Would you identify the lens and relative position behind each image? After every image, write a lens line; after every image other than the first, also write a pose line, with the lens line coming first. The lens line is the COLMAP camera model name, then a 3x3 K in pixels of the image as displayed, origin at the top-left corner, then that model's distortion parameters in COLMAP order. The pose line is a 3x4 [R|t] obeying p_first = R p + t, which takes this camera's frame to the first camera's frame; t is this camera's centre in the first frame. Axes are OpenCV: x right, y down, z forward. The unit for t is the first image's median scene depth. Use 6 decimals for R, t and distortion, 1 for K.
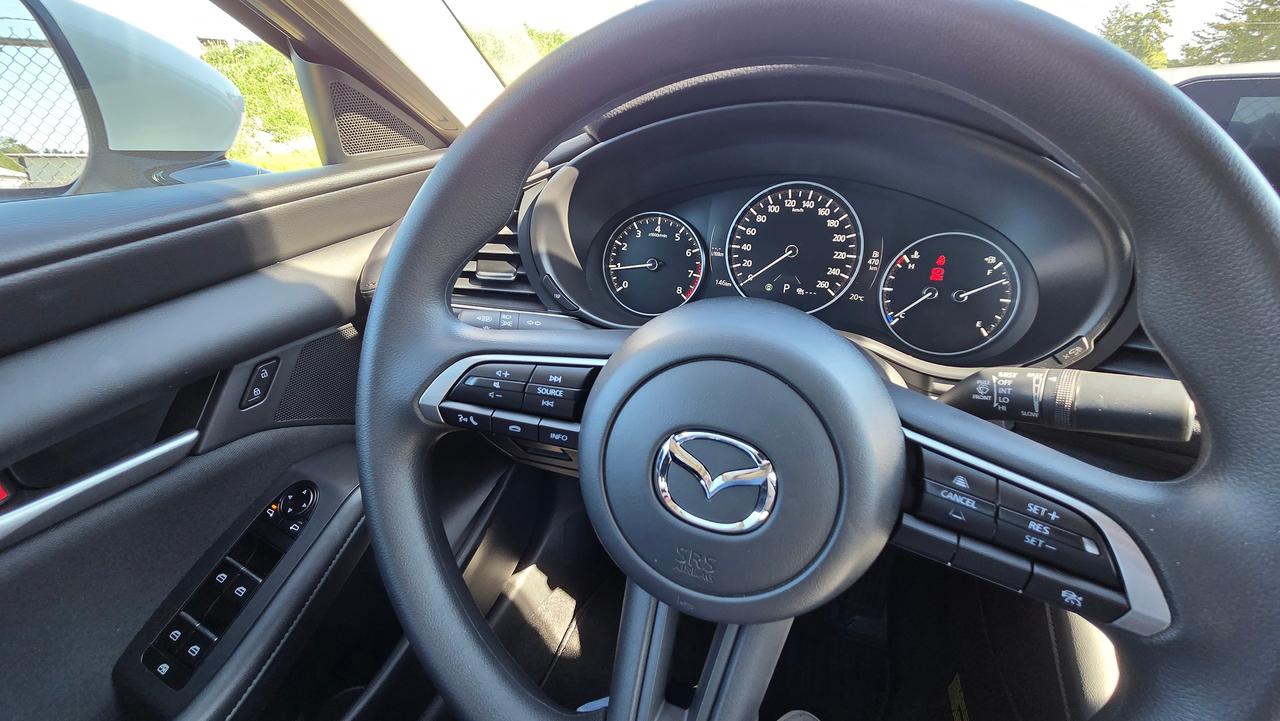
lens RADIAL K [[525.0, 0, 642.1], [0, 525.0, 360.2], [0, 0, 1]] dist [0.002217, -0.000767]
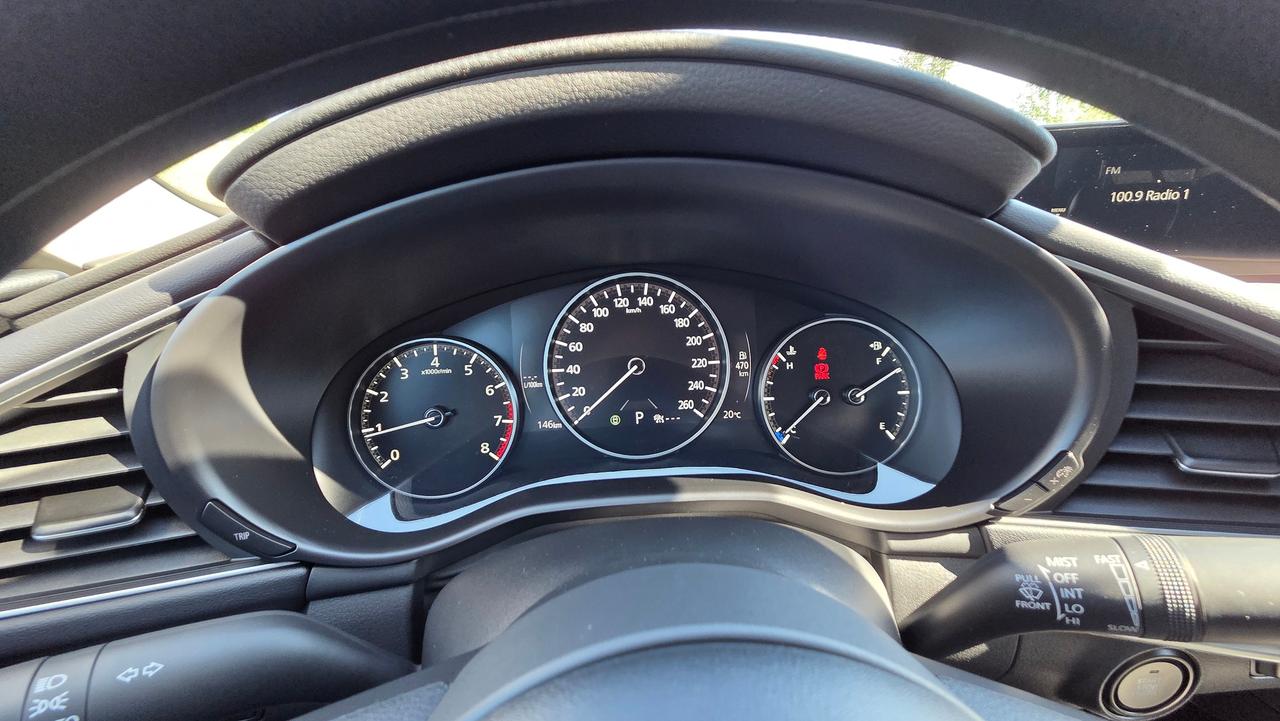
lens RADIAL K [[525.0, 0, 643.9], [0, 525.0, 363.7], [0, 0, 1]] dist [0.002217, -0.000767]
pose [[0.921619, -0.158645, 0.354190, 0.043105], [0.204718, 0.974063, -0.096395, -0.150746], [-0.329710, 0.161348, 0.930192, 0.352763]]
